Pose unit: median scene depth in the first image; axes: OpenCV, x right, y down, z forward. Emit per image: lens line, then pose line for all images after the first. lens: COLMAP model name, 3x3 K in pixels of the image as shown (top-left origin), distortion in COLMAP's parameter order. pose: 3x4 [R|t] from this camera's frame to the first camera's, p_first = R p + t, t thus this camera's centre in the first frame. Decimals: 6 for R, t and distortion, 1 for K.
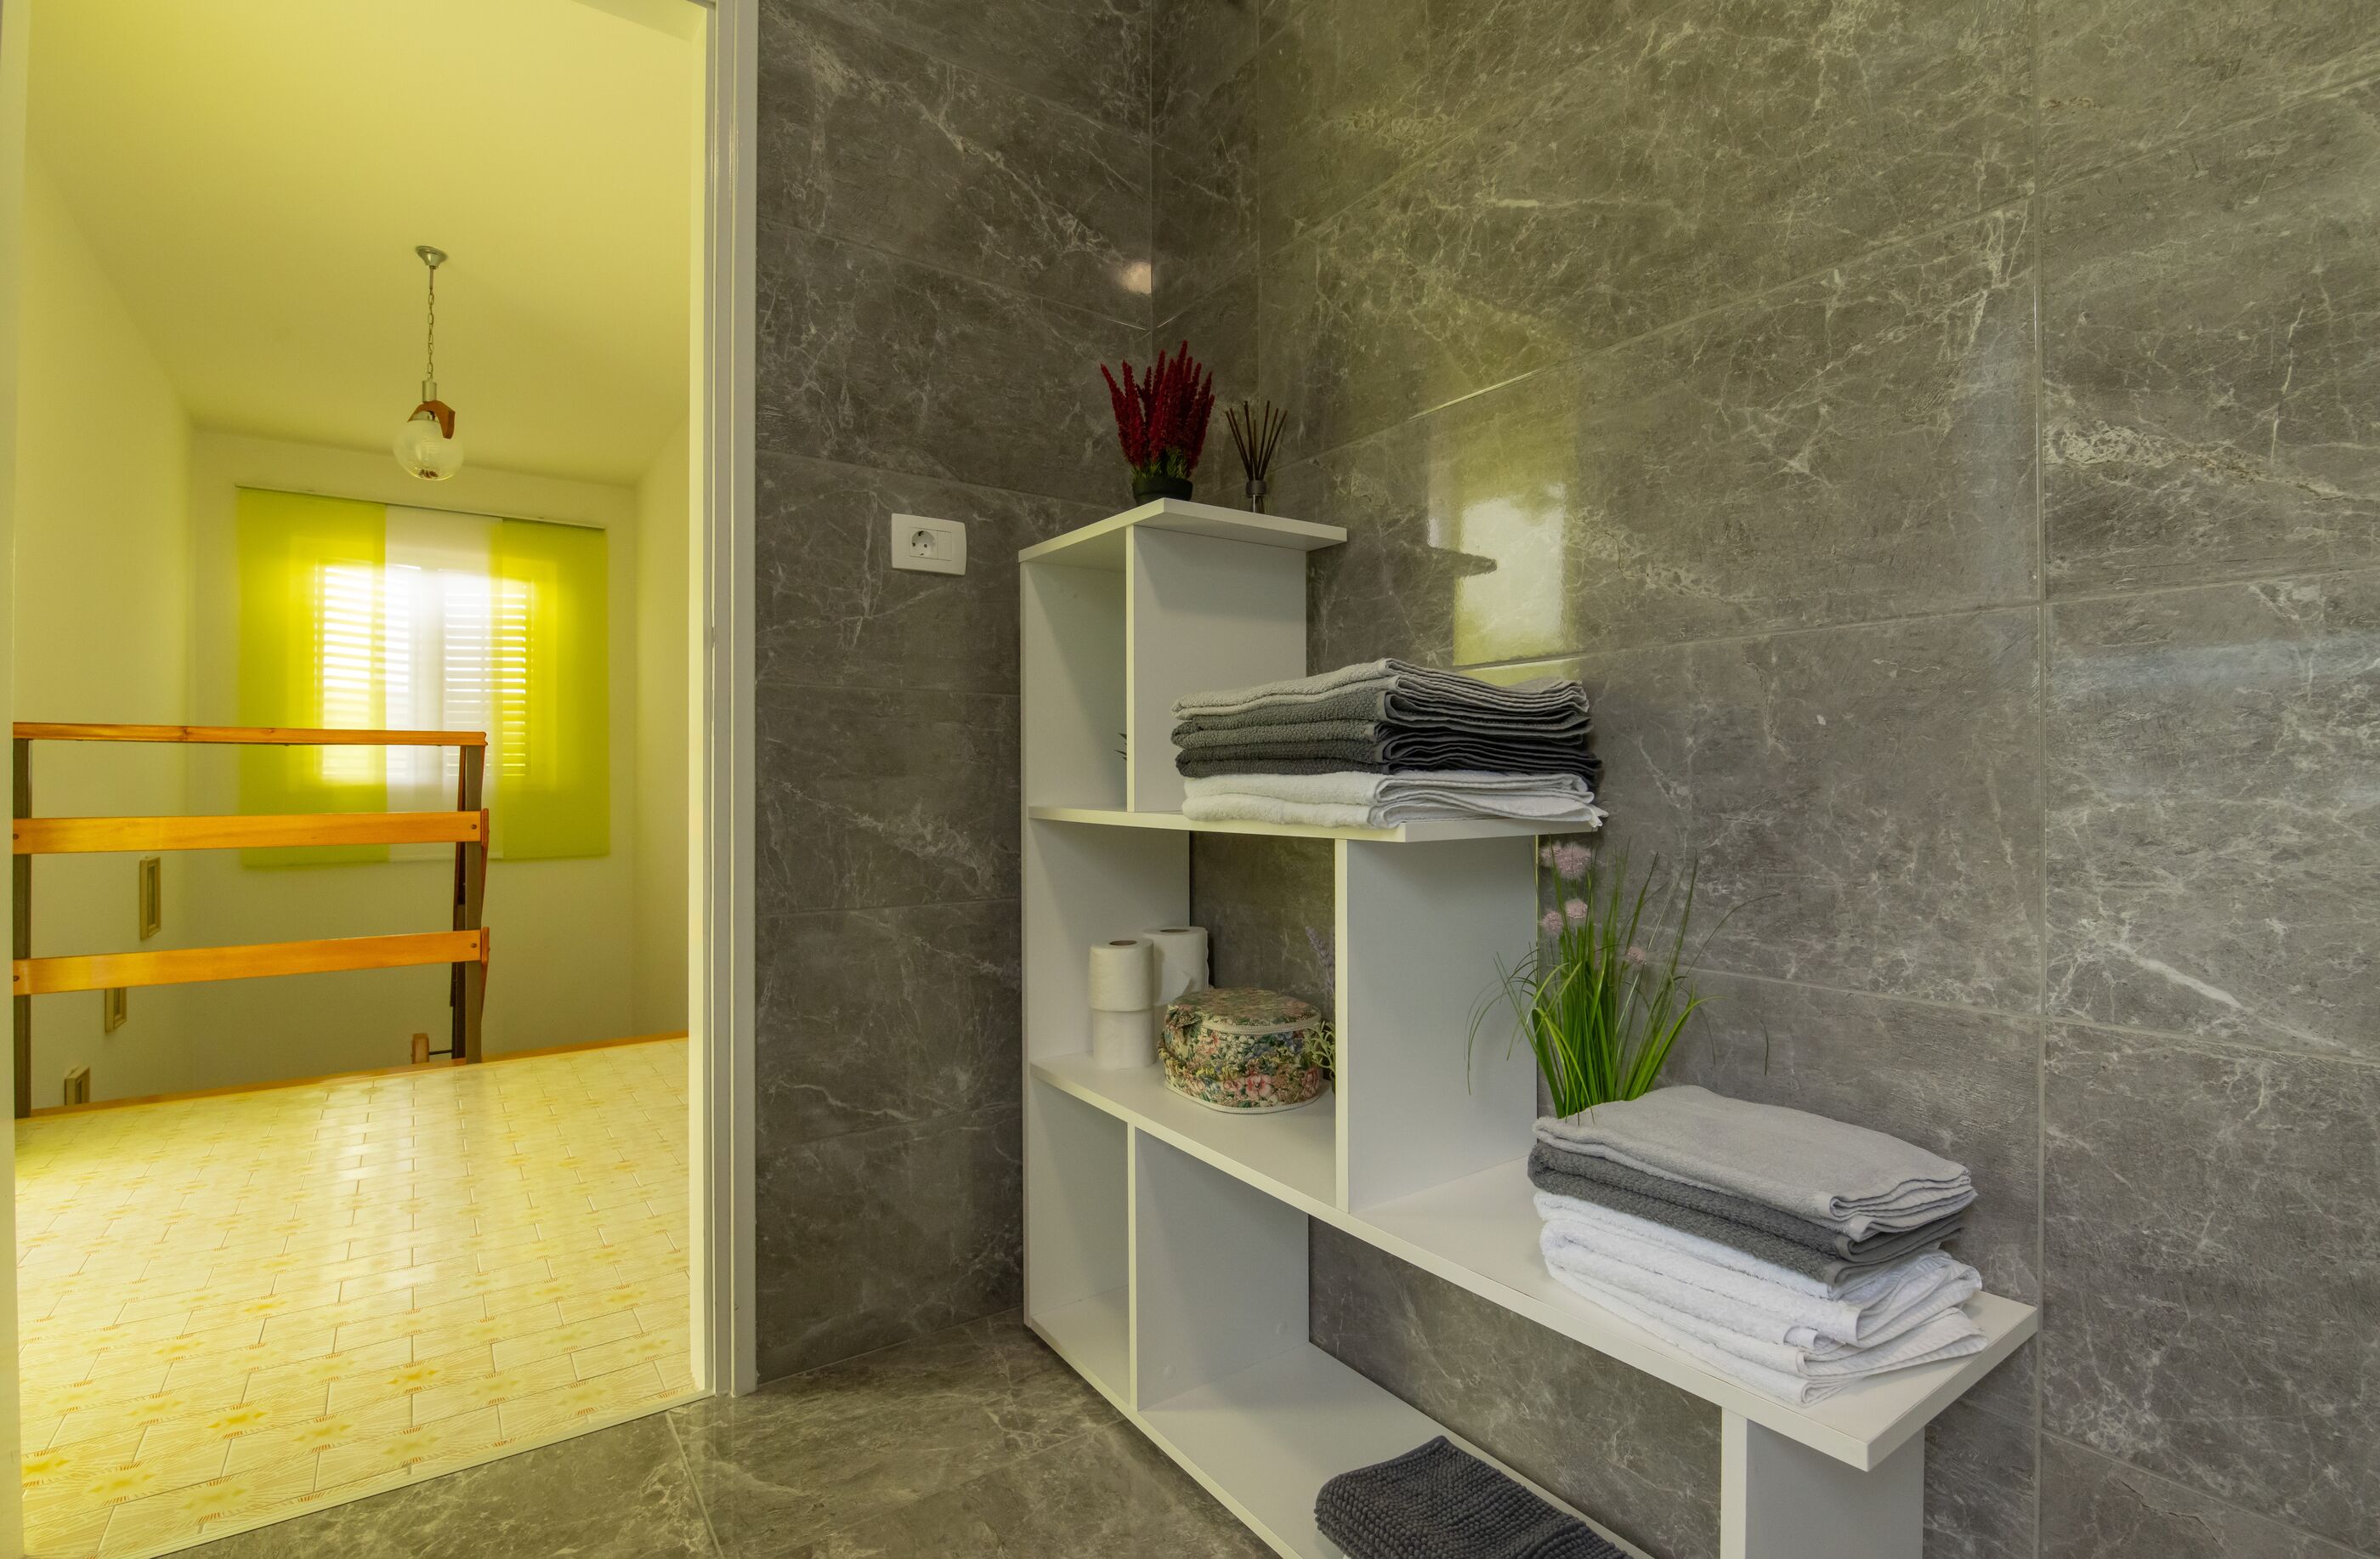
lens RADIAL K [[1111.6, 0, 1190.0], [0, 1111.6, 779.5], [0, 0, 1]] dist [-0.012352, -0.000108]
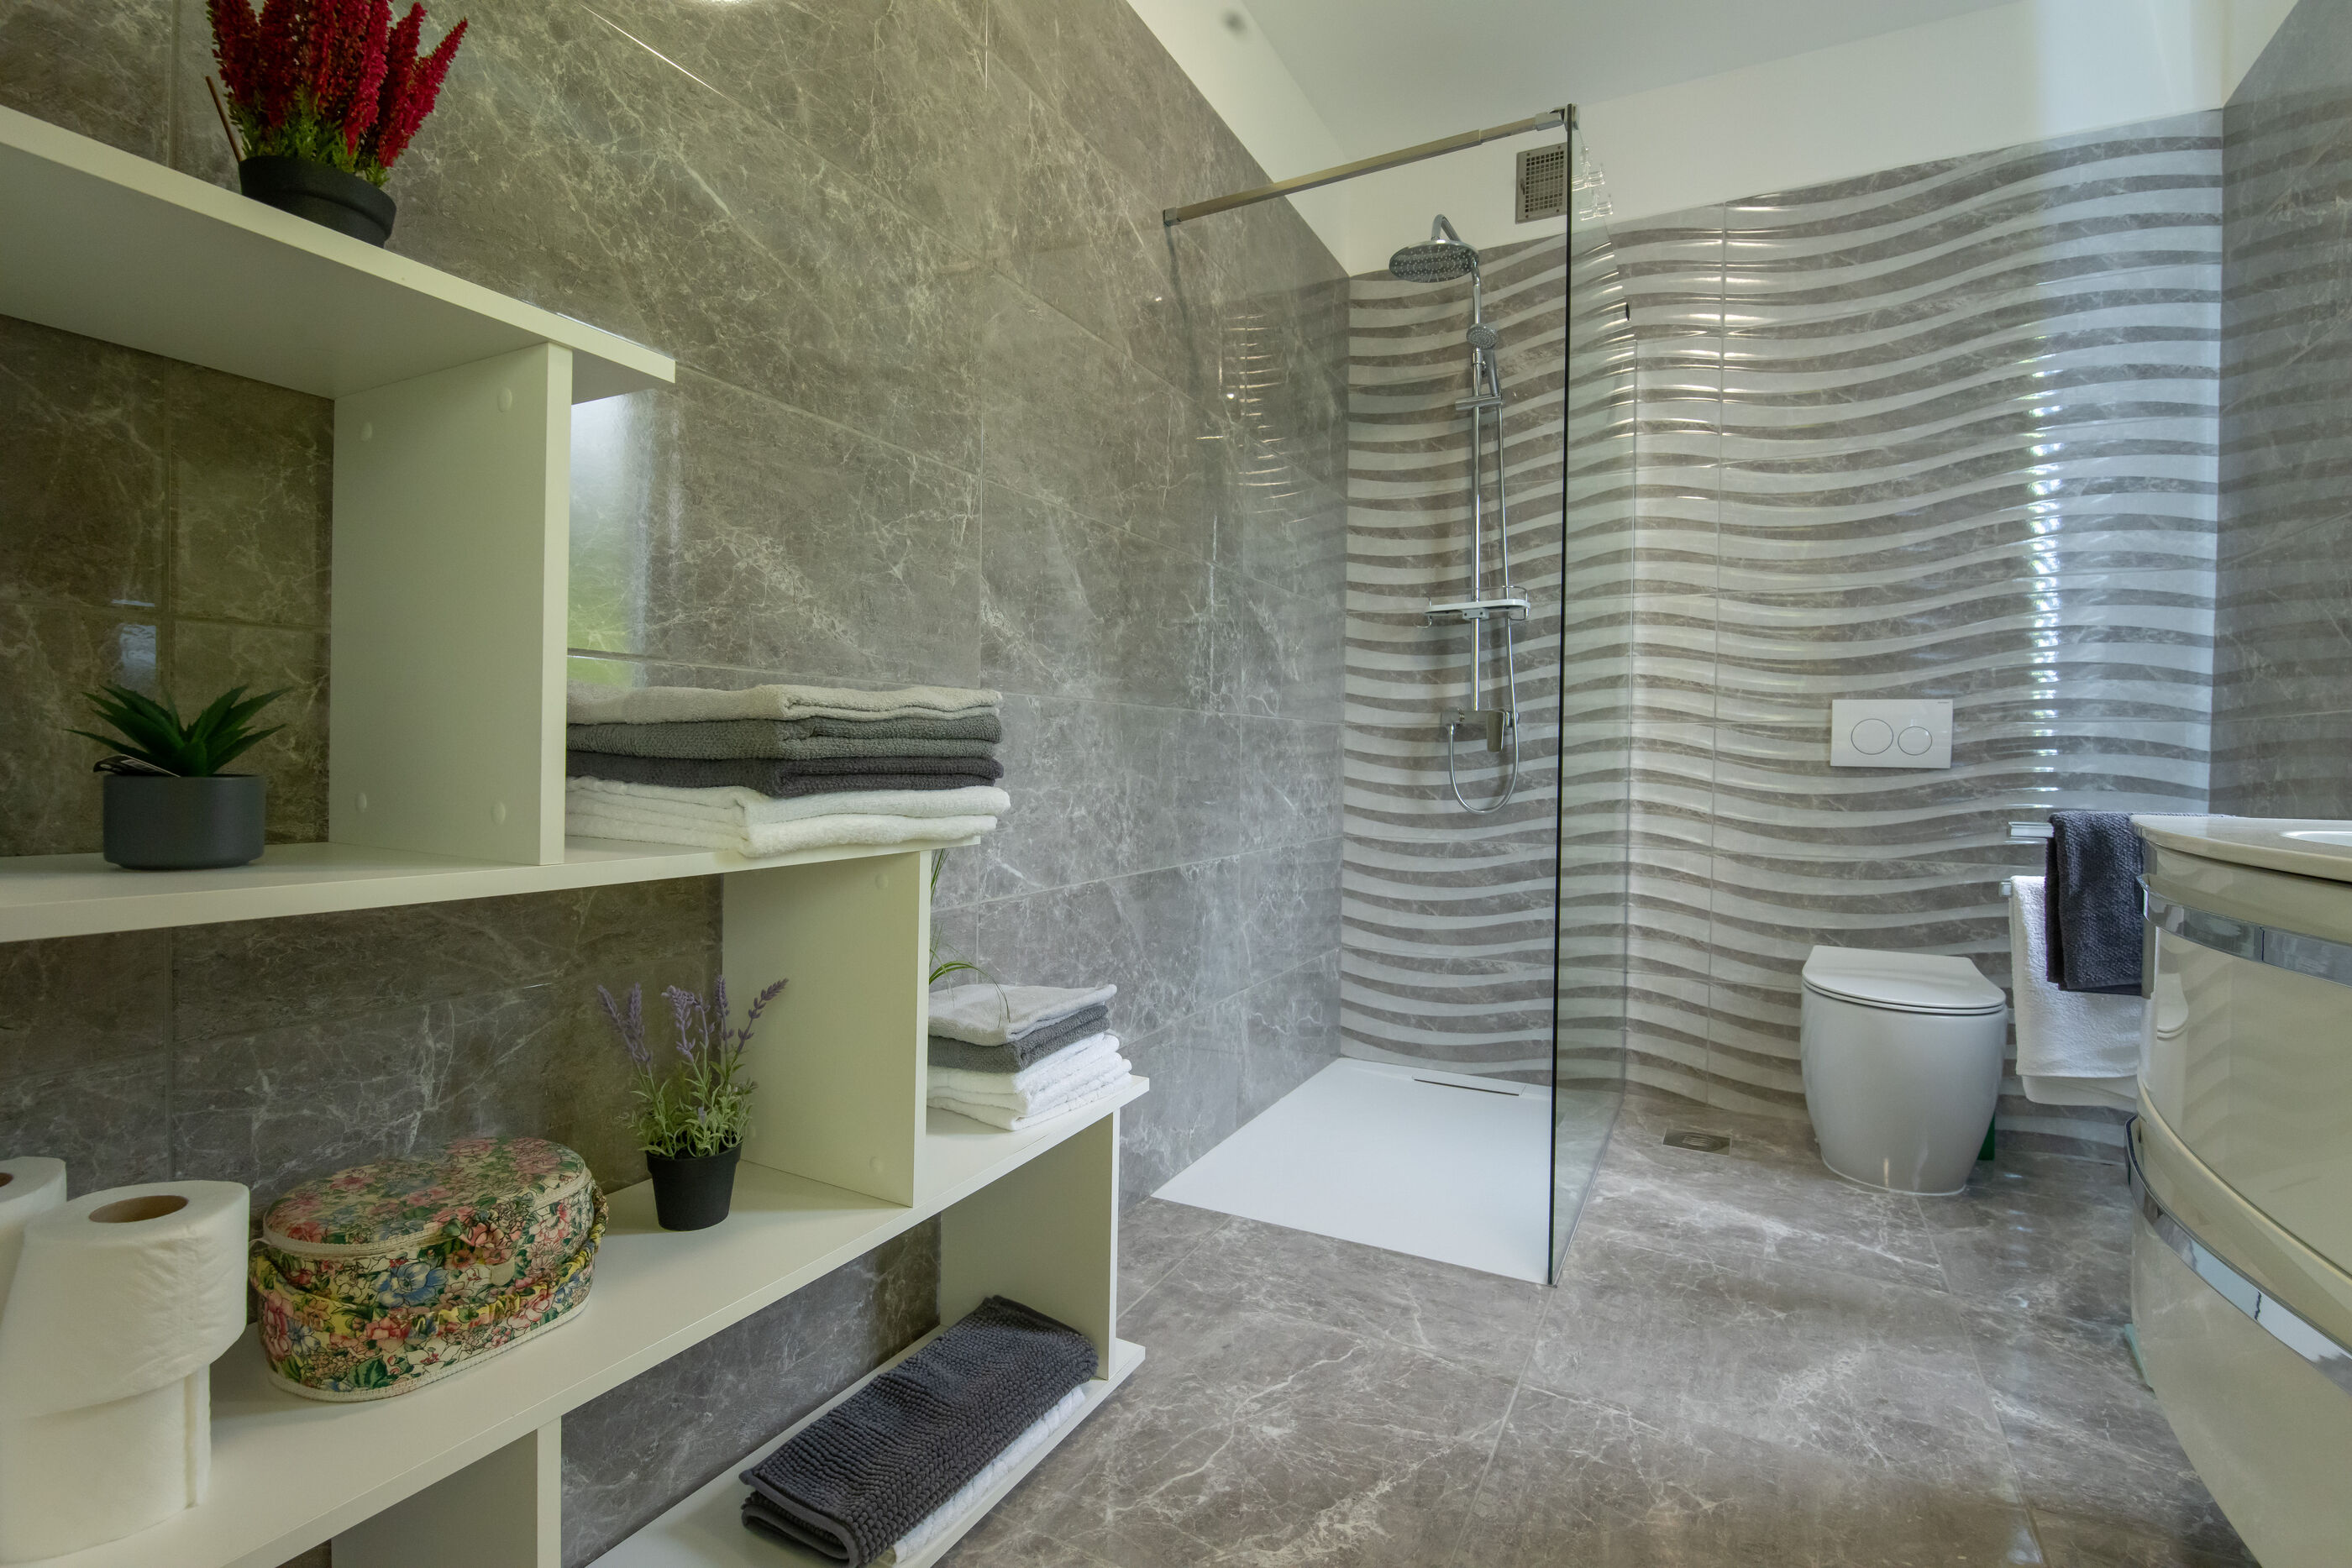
lens RADIAL K [[1123.2, 0, 1177.1], [0, 1123.2, 778.4], [0, 0, 1]] dist [0.000662, -0.008392]
pose [[-0.475099, -0.023567, 0.879617, -0.893403], [-0.014444, 0.999715, 0.018983, -0.036788], [-0.879814, -0.003686, -0.475304, 1.278759]]
